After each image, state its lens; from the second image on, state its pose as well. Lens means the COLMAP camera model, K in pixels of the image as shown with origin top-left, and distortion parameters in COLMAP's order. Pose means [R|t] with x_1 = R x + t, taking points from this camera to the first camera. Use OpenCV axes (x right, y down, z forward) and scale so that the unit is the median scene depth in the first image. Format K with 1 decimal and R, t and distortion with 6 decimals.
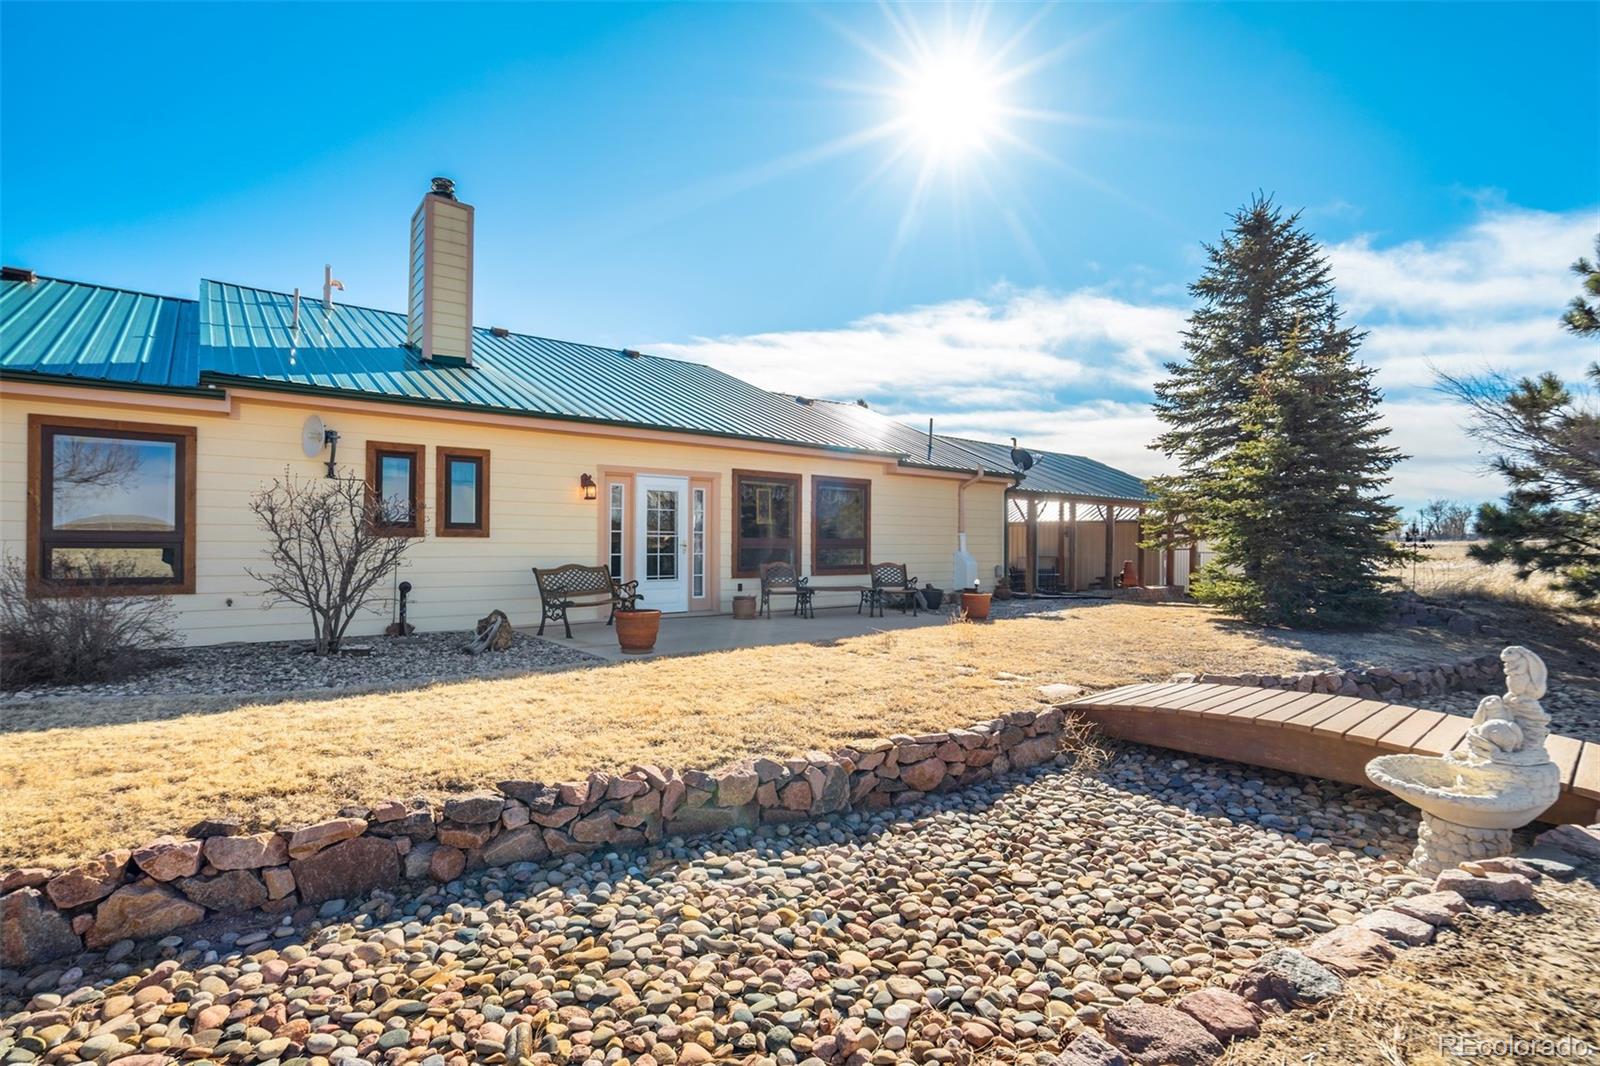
lens RADIAL K [[754.8, 0, 799.0], [0, 754.8, 544.0], [0, 0, 1]] dist [-0.006953, 0.000988]
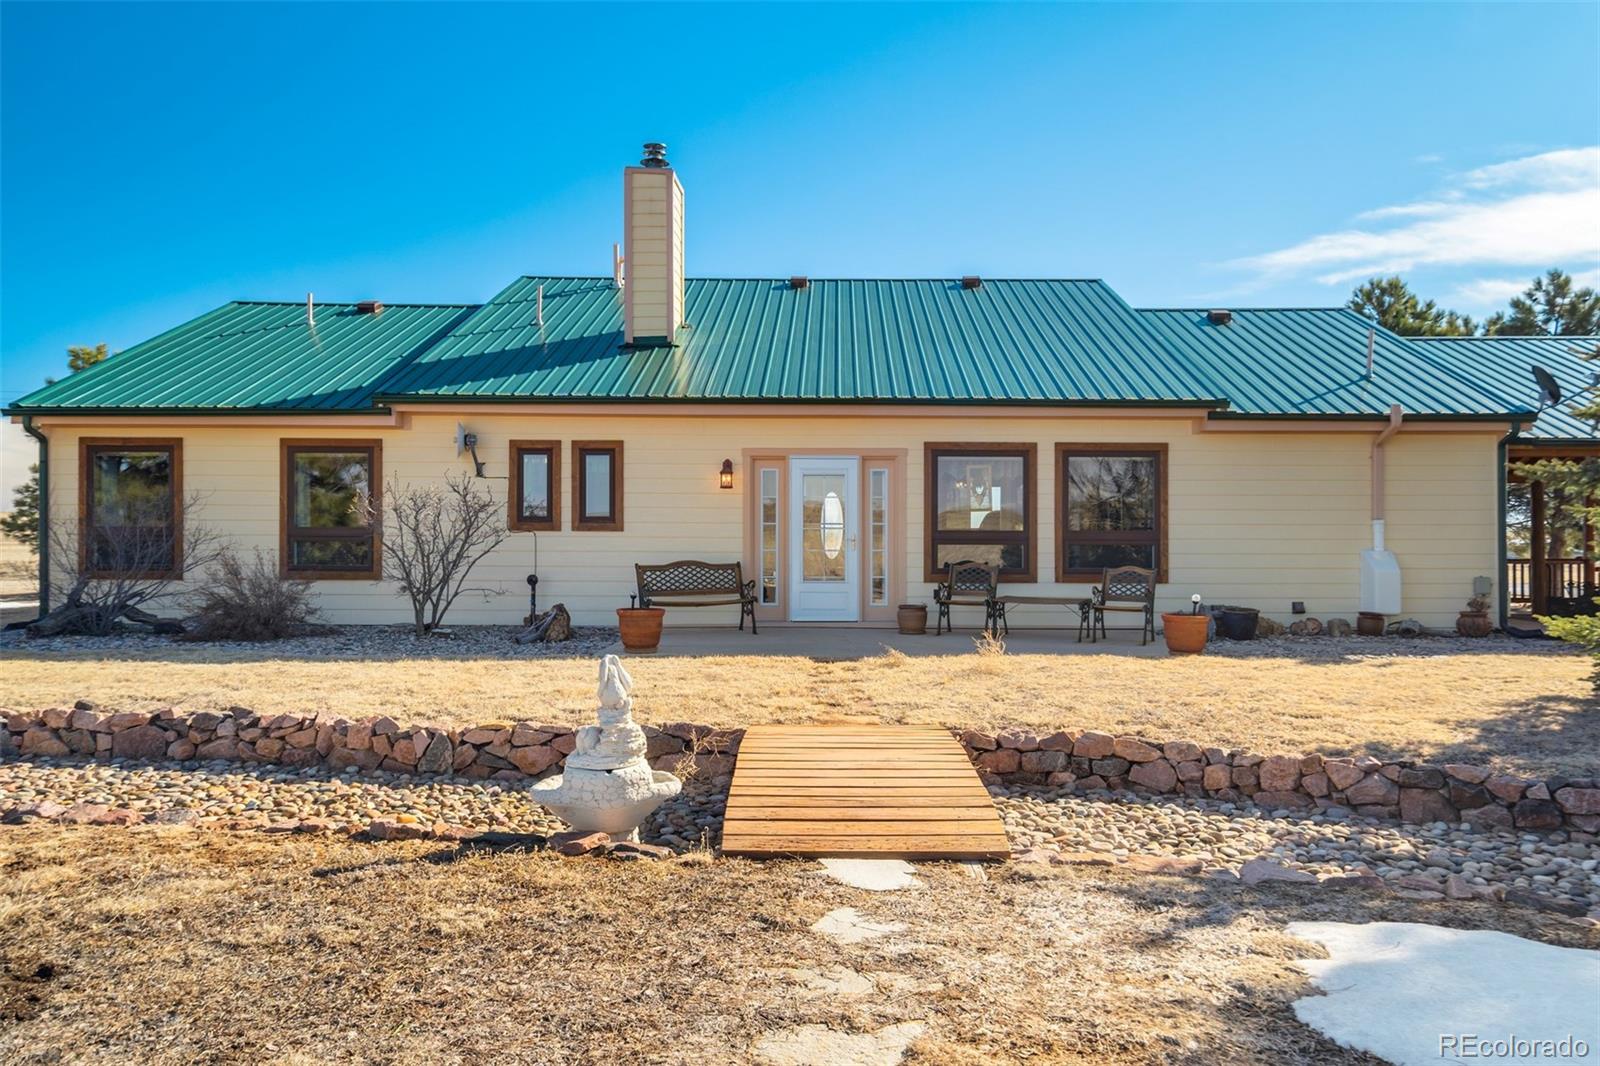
lens RADIAL K [[1202.1, 0, 800.0], [0, 1202.1, 528.9], [0, 0, 1]] dist [0.046068, 0.005623]
pose [[0.776721, 0.001202, -0.629843, 0.787568], [-0.001283, 0.999999, 0.000327, -0.013279], [0.629843, 0.000554, 0.776722, -0.057027]]
